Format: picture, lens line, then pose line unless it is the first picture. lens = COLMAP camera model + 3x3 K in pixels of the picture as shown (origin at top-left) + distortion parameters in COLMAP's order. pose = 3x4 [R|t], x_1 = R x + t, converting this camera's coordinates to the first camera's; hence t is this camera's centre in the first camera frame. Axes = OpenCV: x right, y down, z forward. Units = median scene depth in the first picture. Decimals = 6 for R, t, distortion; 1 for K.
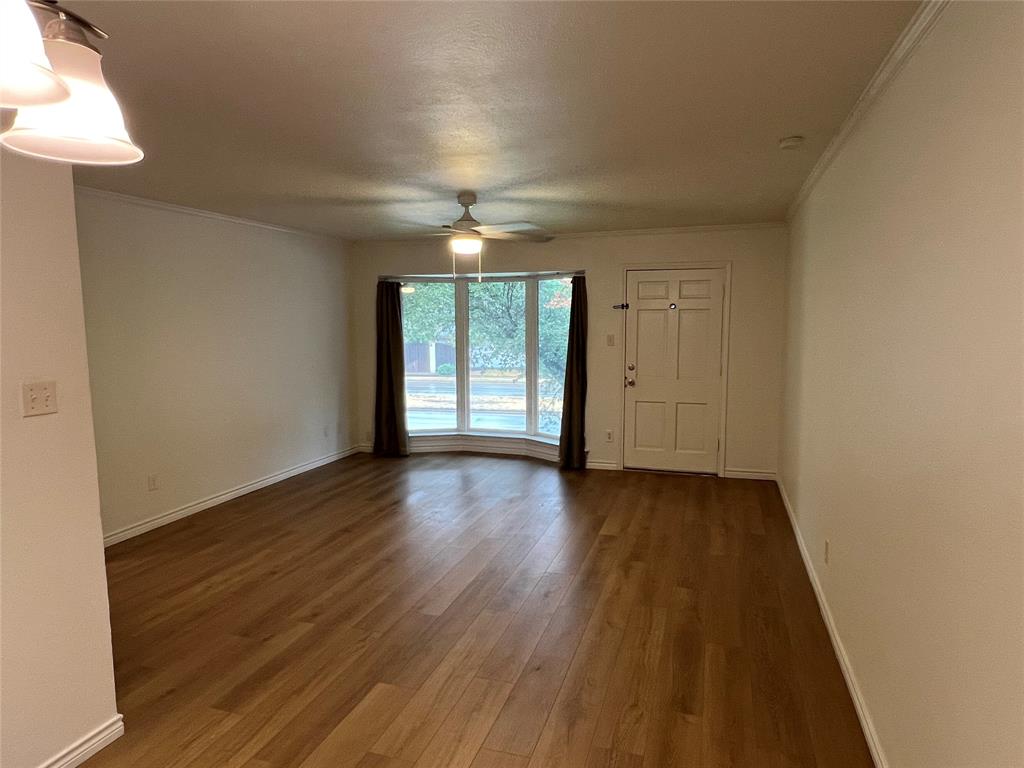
lens RADIAL K [[624.7, 0, 512.0], [0, 624.7, 384.0], [0, 0, 1]] dist [-0.004229, -0.001814]
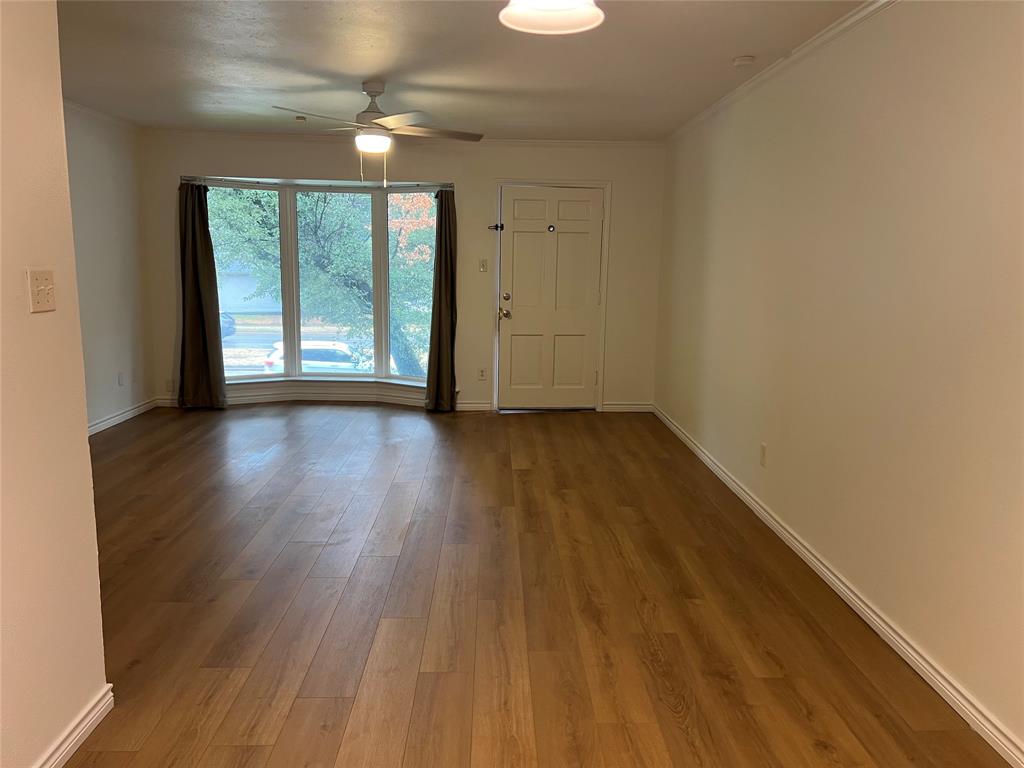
lens RADIAL K [[759.3, 0, 512.0], [0, 759.3, 384.0], [0, 0, 1]] dist [0.072667, -0.125240]
pose [[0.941071, -0.033047, 0.336590, -0.180151], [0.011553, 0.997775, 0.065664, 0.028776], [-0.338011, -0.057906, 0.939359, -0.044627]]
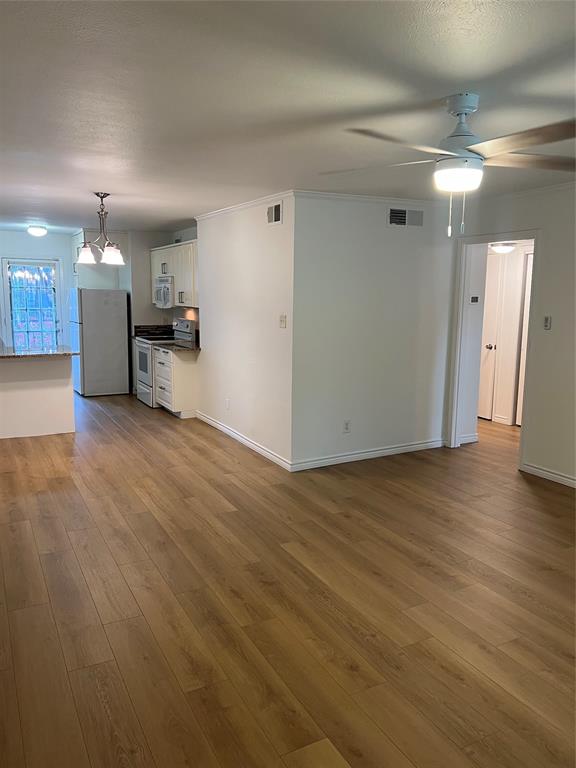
lens RADIAL K [[569.5, 0, 287.4], [0, 569.5, 368.0], [0, 0, 1]] dist [0.072667, -0.125240]
pose [[-0.684587, 0.099266, -0.722141, 0.346212], [-0.086102, 0.972736, 0.215337, -0.105388], [0.723828, 0.209595, -0.657375, 0.915067]]
